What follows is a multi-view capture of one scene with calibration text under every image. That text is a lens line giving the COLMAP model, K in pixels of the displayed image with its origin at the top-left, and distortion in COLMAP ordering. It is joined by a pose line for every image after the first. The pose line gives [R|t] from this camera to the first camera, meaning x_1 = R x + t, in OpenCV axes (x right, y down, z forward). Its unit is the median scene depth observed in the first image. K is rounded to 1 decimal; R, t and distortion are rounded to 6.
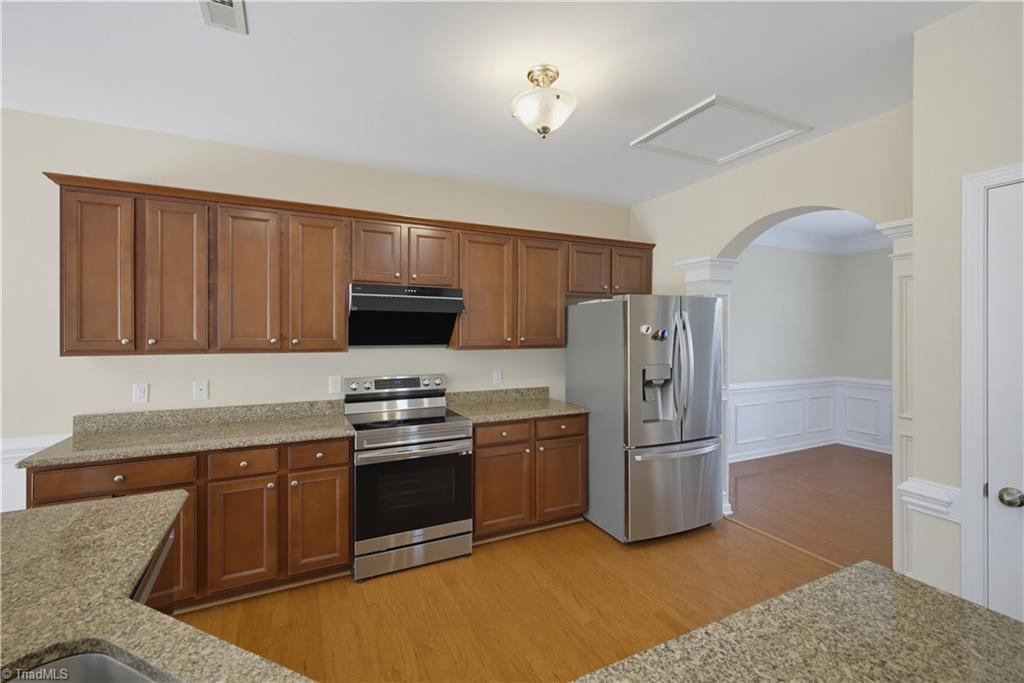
lens RADIAL K [[430.8, 0, 502.9], [0, 430.8, 330.5], [0, 0, 1]] dist [0.006143, -0.000873]
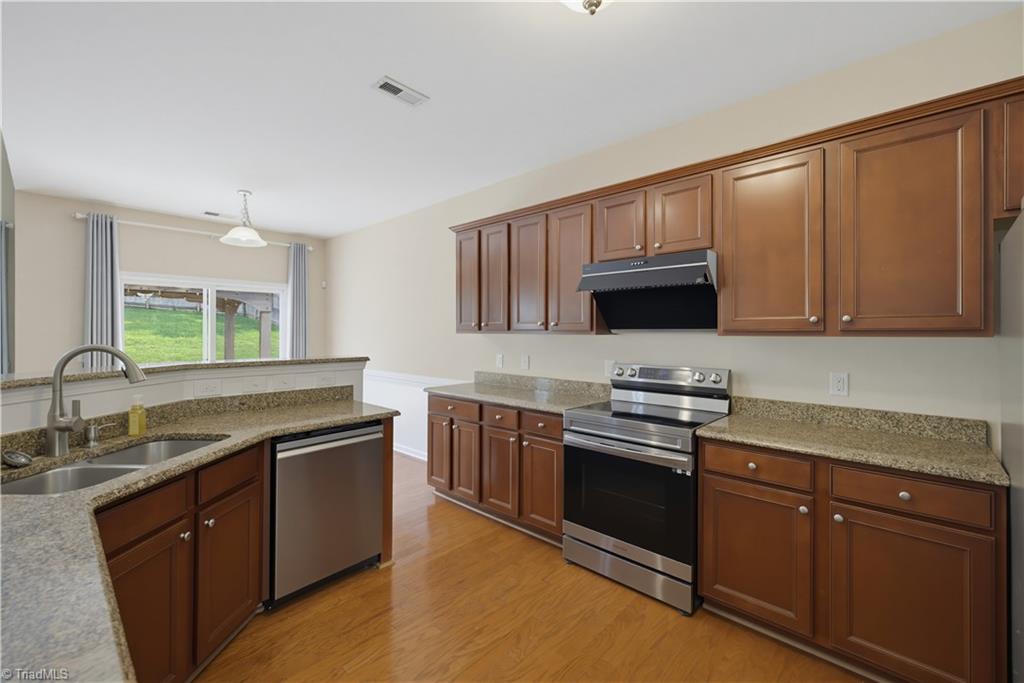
lens RADIAL K [[430.8, 0, 498.8], [0, 430.8, 331.2], [0, 0, 1]] dist [0.006143, -0.000873]
pose [[0.357866, -0.002626, -0.933769, 0.466936], [-0.003556, 0.999985, -0.004175, 0.045442], [0.933766, 0.004815, 0.357851, 0.419502]]
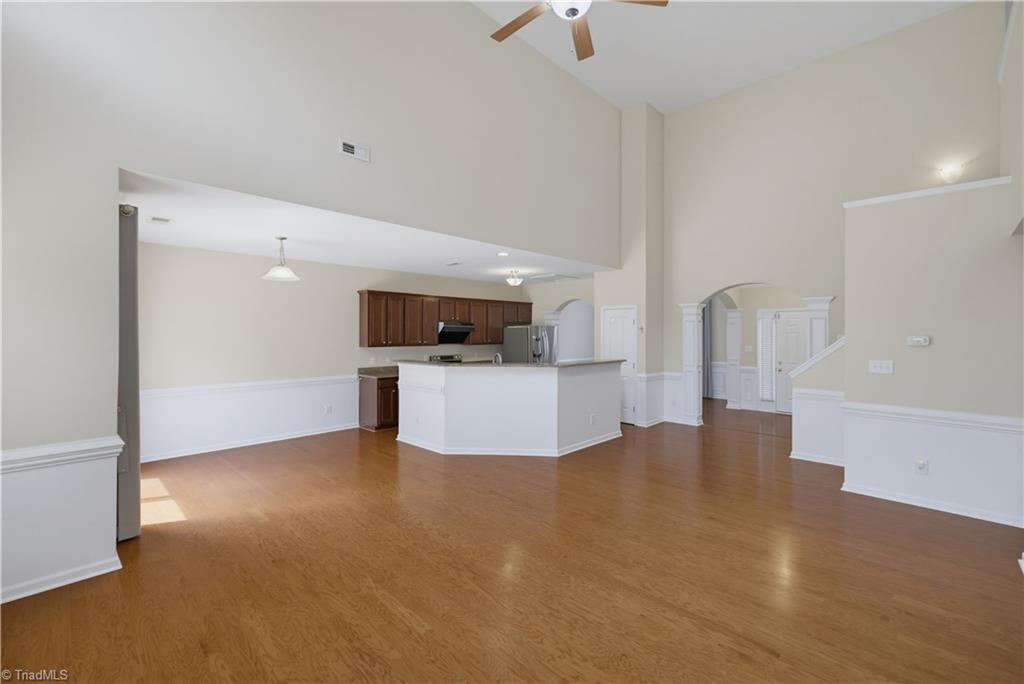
lens RADIAL K [[430.8, 0, 510.7], [0, 430.8, 335.5], [0, 0, 1]] dist [0.006143, -0.000873]
pose [[0.931859, -0.002525, 0.362811, -0.902249], [0.001118, 0.999991, 0.004089, -0.027453], [-0.362818, -0.003405, 0.931854, -1.722934]]
